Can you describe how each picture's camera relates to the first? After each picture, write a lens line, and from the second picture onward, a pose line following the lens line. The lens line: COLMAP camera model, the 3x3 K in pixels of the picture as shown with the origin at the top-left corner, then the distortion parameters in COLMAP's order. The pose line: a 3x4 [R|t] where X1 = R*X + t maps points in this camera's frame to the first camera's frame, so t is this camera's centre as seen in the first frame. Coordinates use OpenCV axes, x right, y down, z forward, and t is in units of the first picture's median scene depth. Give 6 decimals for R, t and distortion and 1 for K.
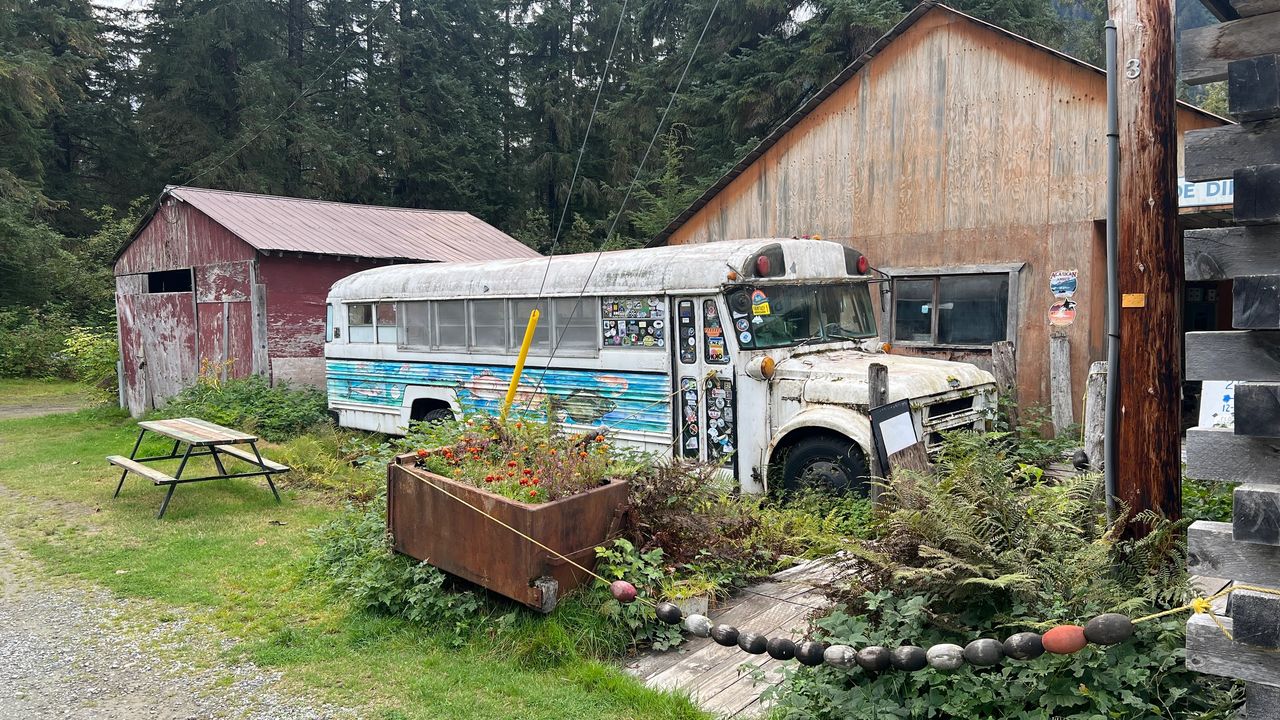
lens RADIAL K [[983.8, 0, 640.0], [0, 983.8, 360.0], [0, 0, 1]] dist [0.093922, -0.087347]
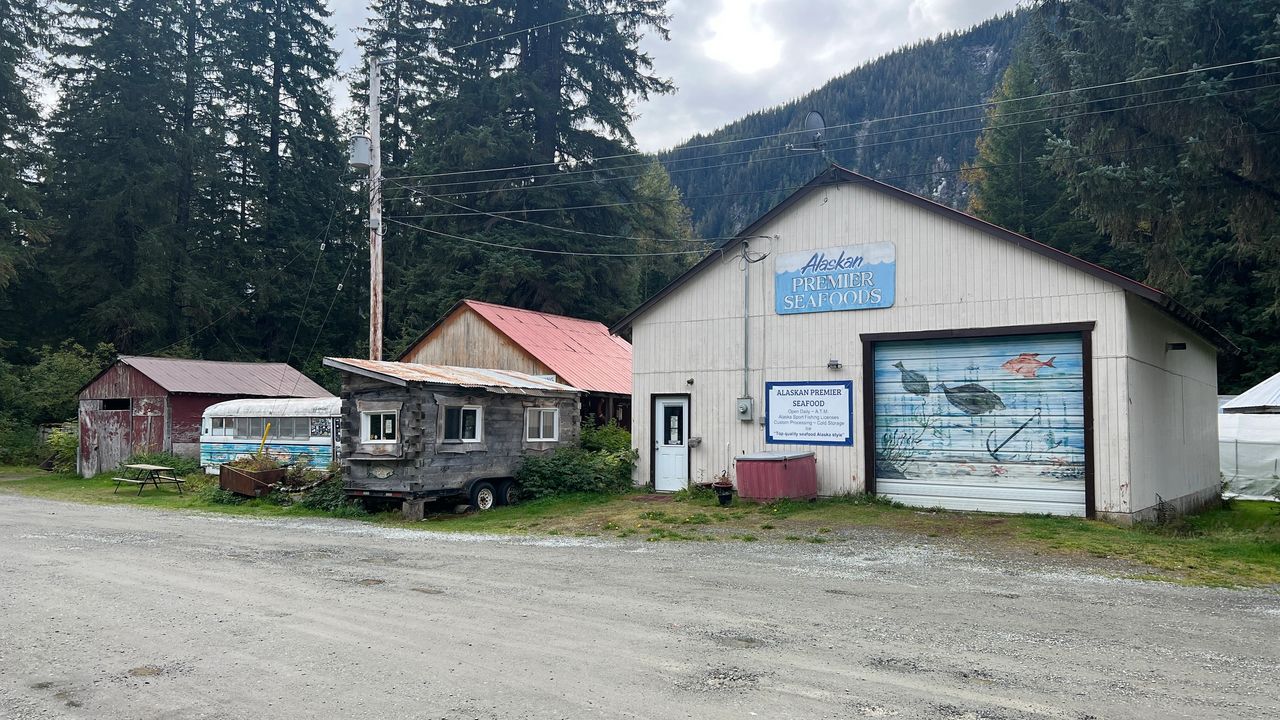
lens RADIAL K [[983.8, 0, 640.0], [0, 983.8, 360.0], [0, 0, 1]] dist [0.093922, -0.087347]
pose [[0.993382, 0.013104, 0.114104, 0.389291], [-0.001424, 0.994799, -0.101850, 0.039575], [-0.114845, 0.101014, 0.988234, -1.296410]]
